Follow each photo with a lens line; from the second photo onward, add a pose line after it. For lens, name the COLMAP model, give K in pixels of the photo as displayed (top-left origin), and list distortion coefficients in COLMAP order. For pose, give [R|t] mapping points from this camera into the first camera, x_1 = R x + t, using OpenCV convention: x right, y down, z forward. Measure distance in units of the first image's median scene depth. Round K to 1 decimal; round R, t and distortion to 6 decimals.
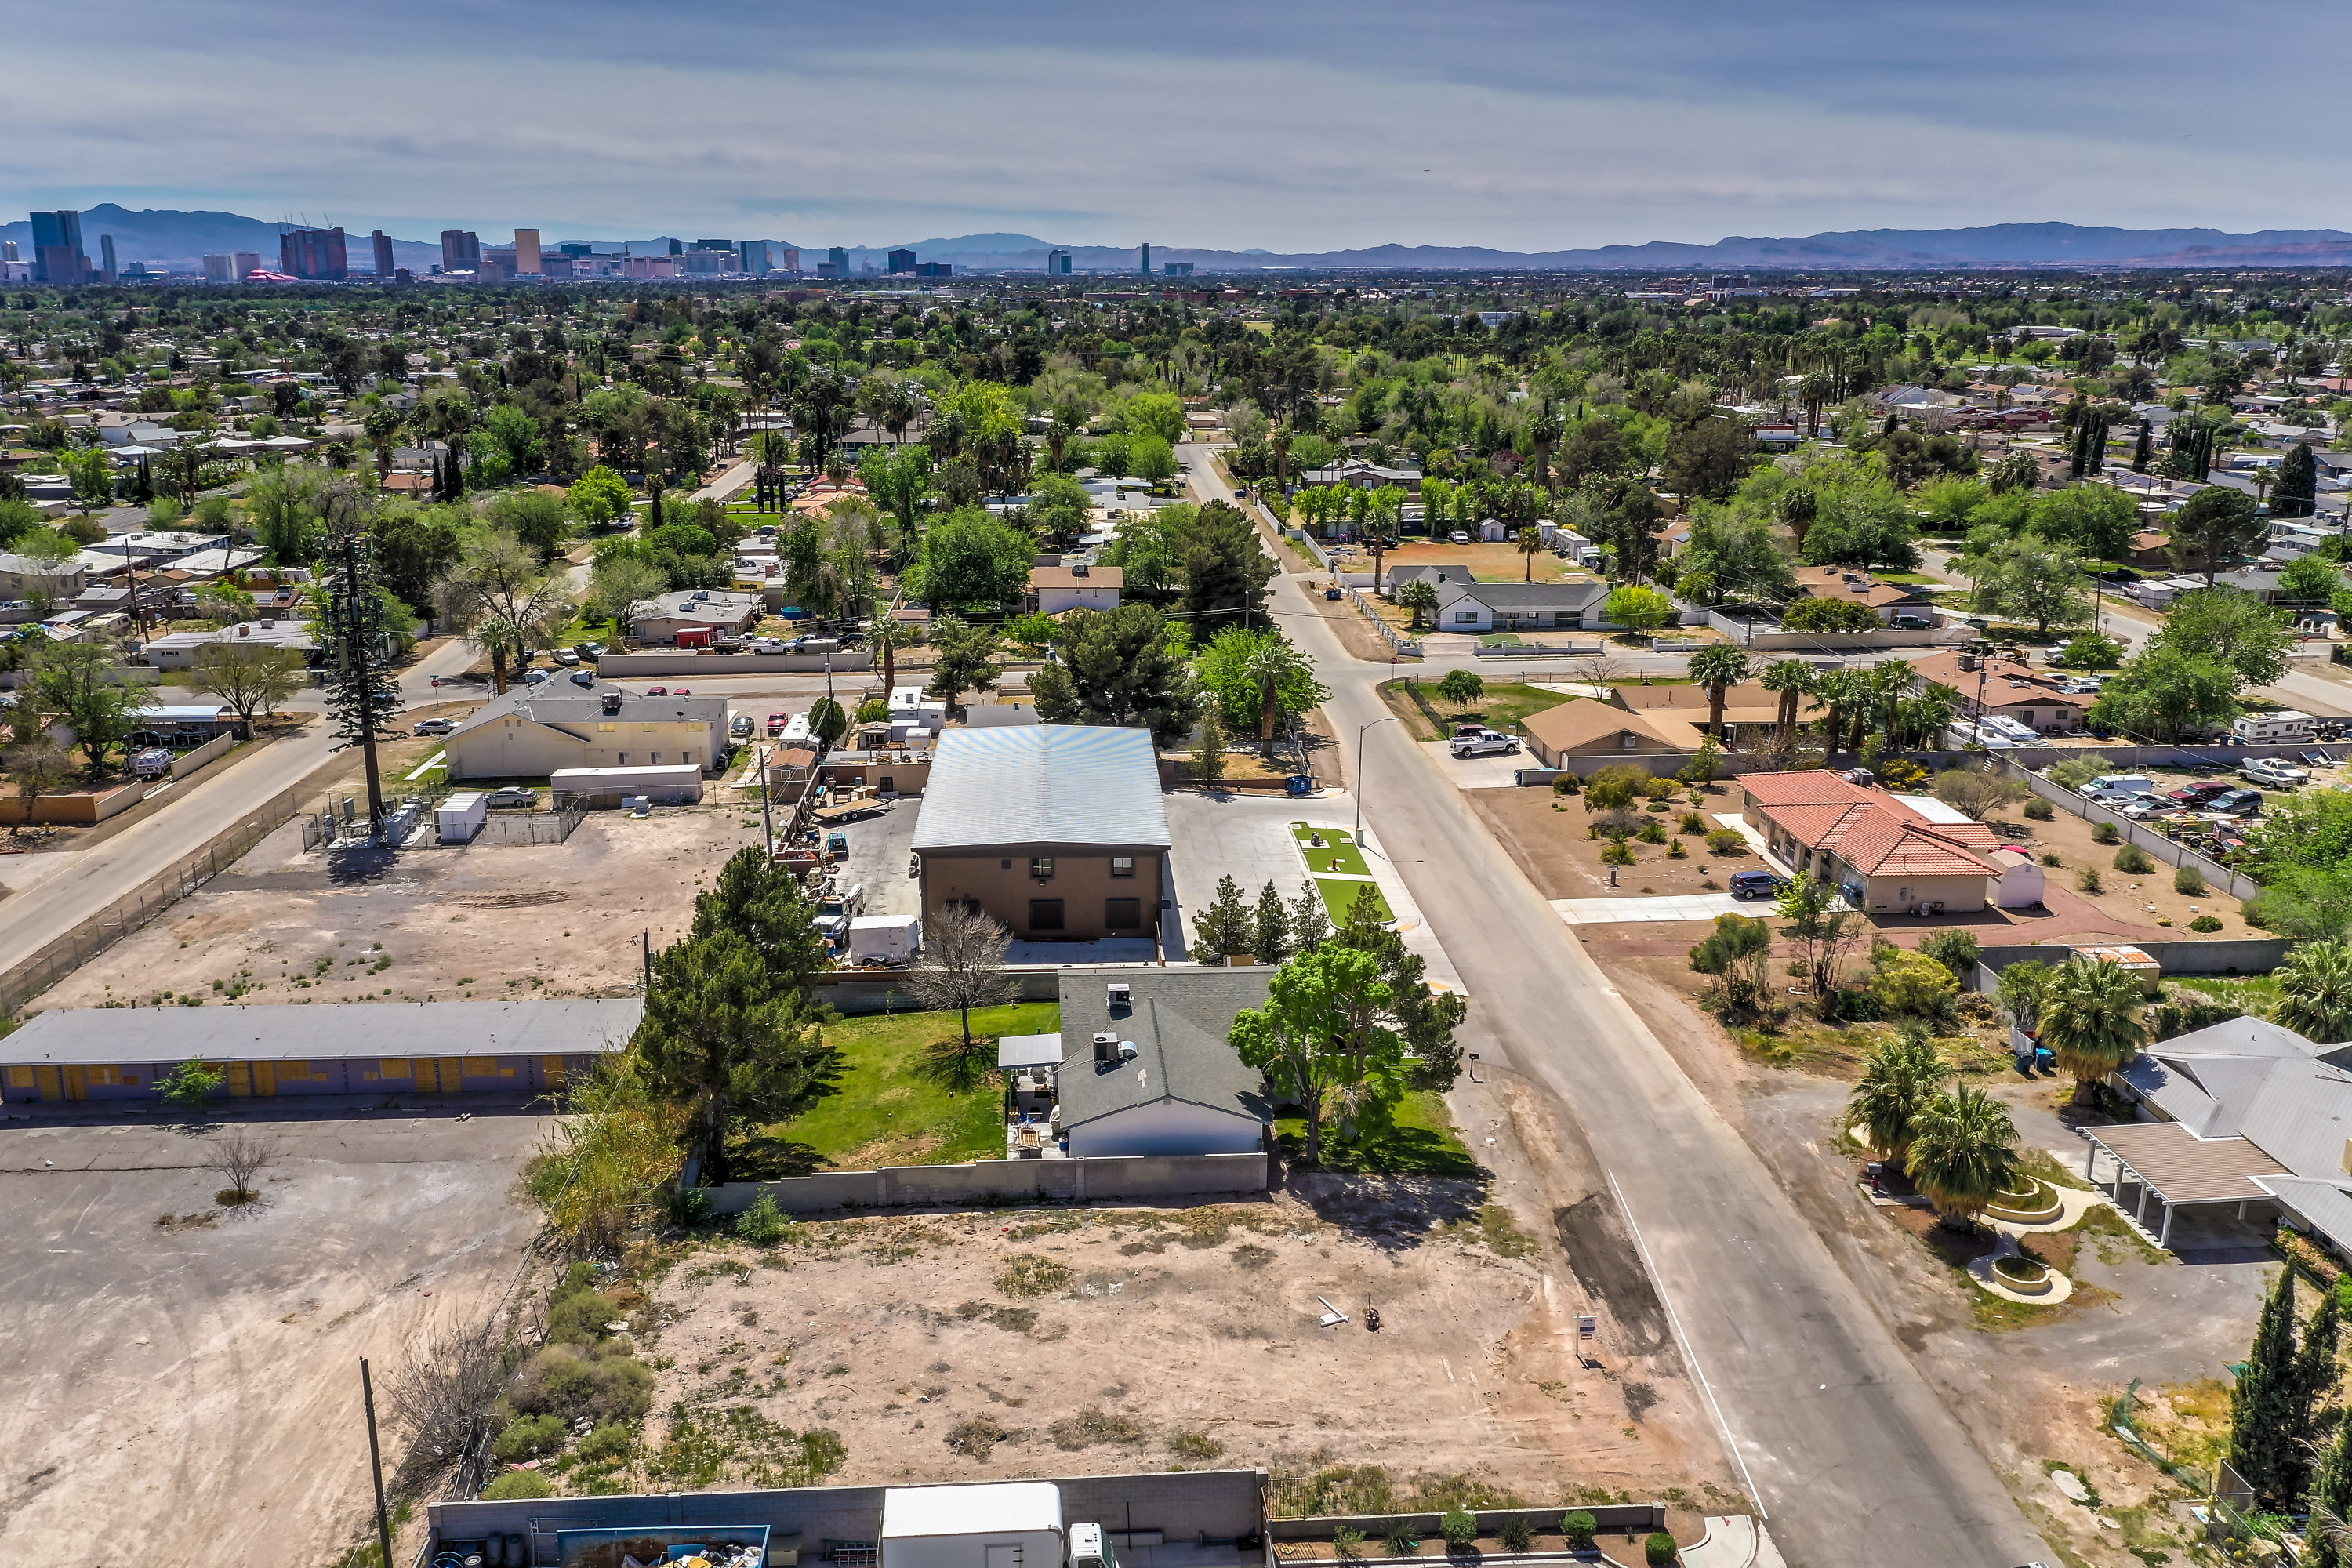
lens RADIAL K [[1864.5, 0, 1170.6], [0, 1864.5, 794.0], [0, 0, 1]] dist [0.003253, 0.004927]
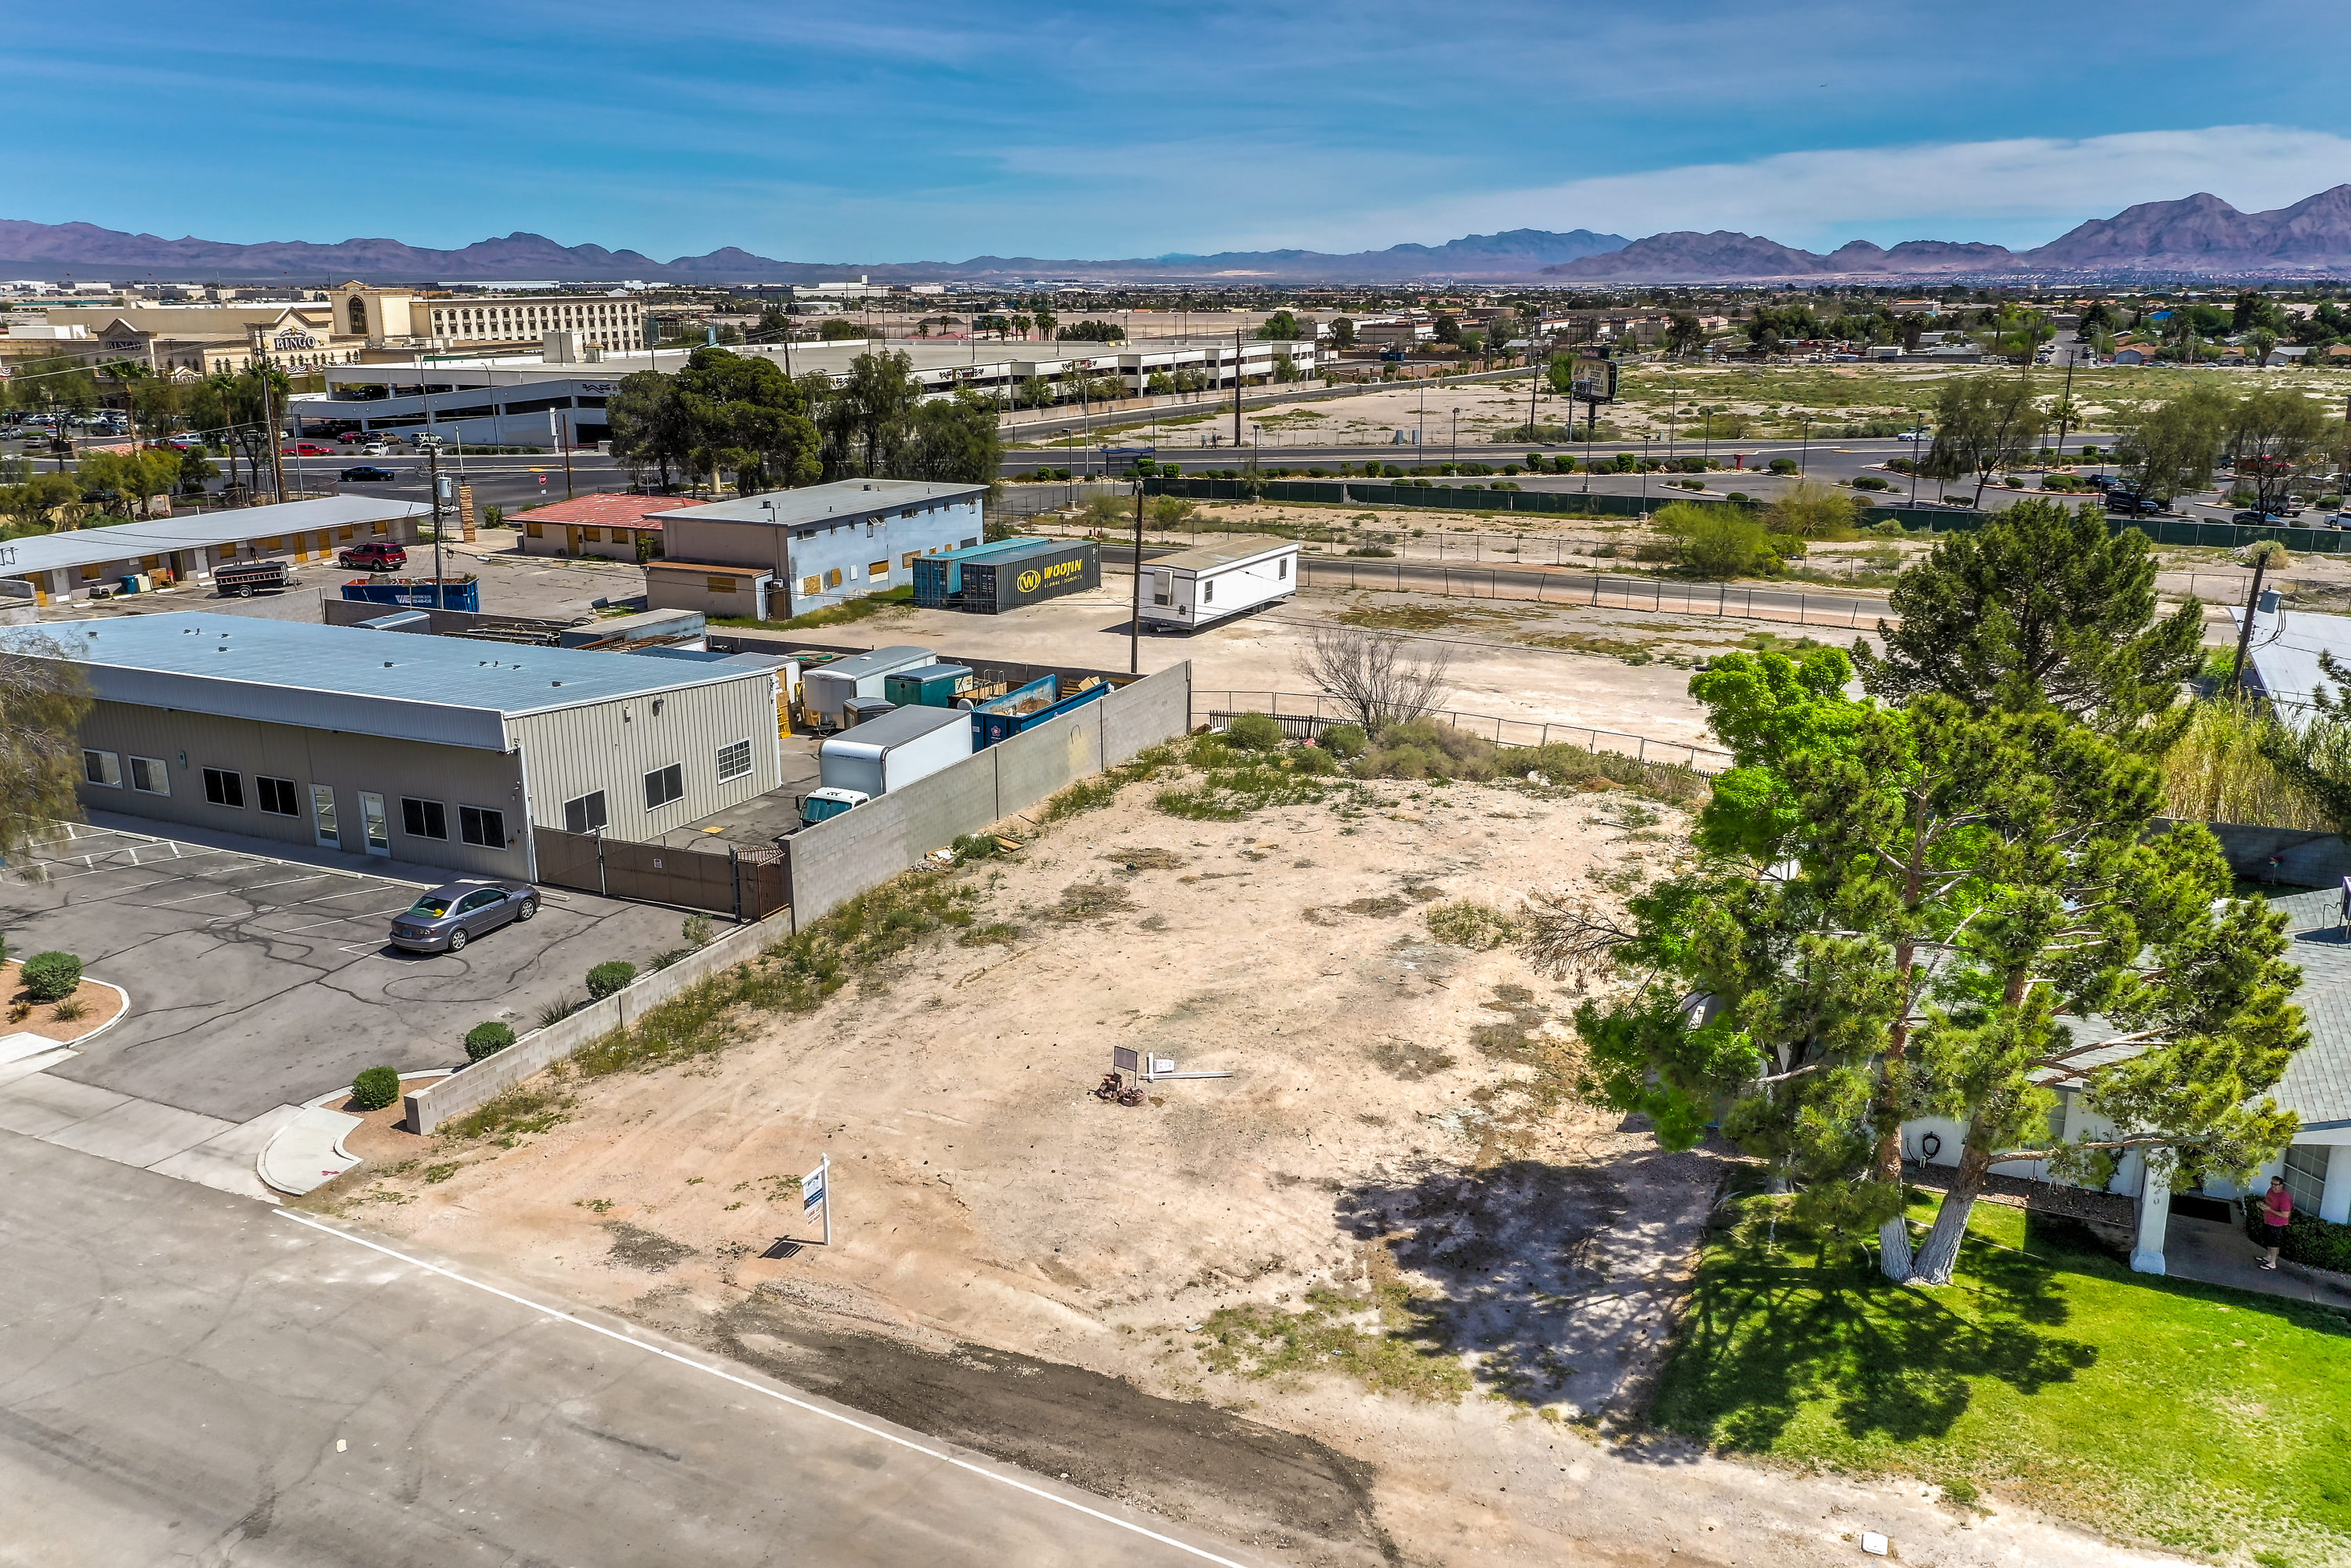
lens RADIAL K [[1866.3, 0, 1175.5], [0, 1866.3, 784.0], [0, 0, 1]] dist [0.003049, 0.004785]
pose [[-0.483903, 0.227867, -0.844935, 0.482362], [-0.228137, 0.899273, 0.373178, -0.006941], [0.844861, 0.373343, -0.383176, 1.056733]]
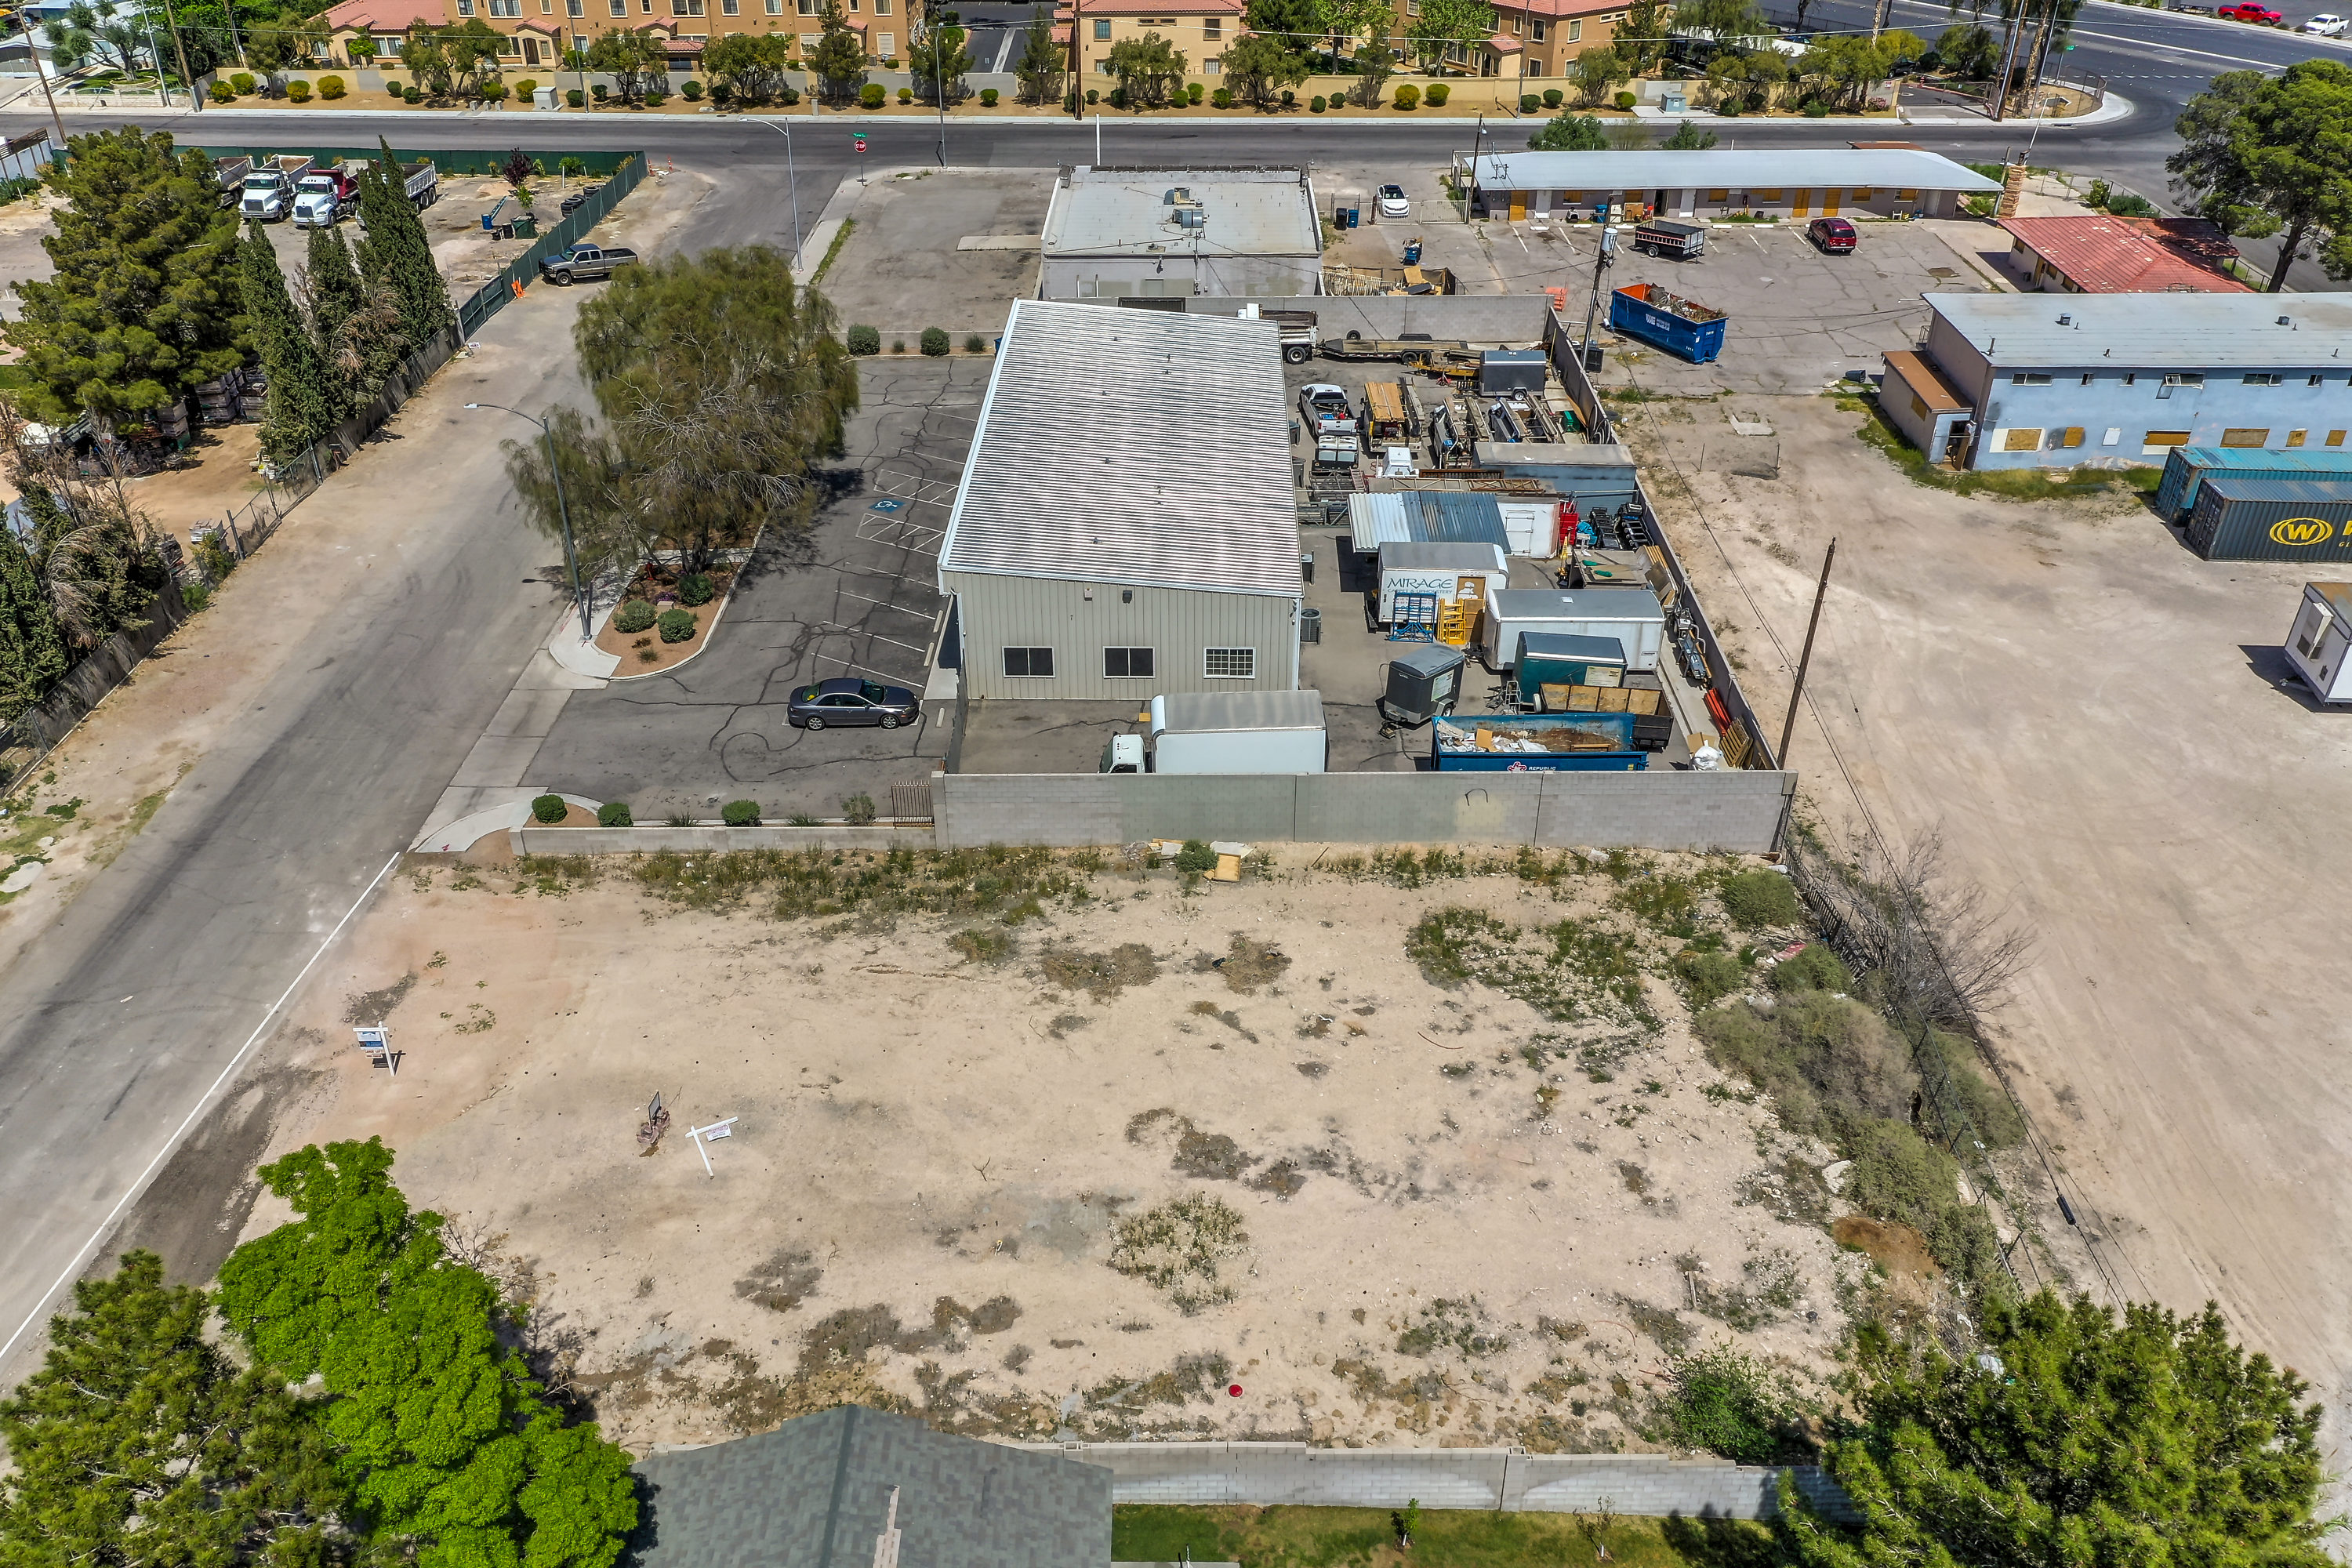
lens RADIAL K [[1864.5, 0, 1170.6], [0, 1864.5, 794.0], [0, 0, 1]] dist [0.003253, 0.004927]
pose [[-0.997154, -0.041574, 0.062898, -0.093449], [0.018554, 0.673273, 0.739161, -0.237437], [-0.073078, 0.738224, -0.670586, 1.184476]]
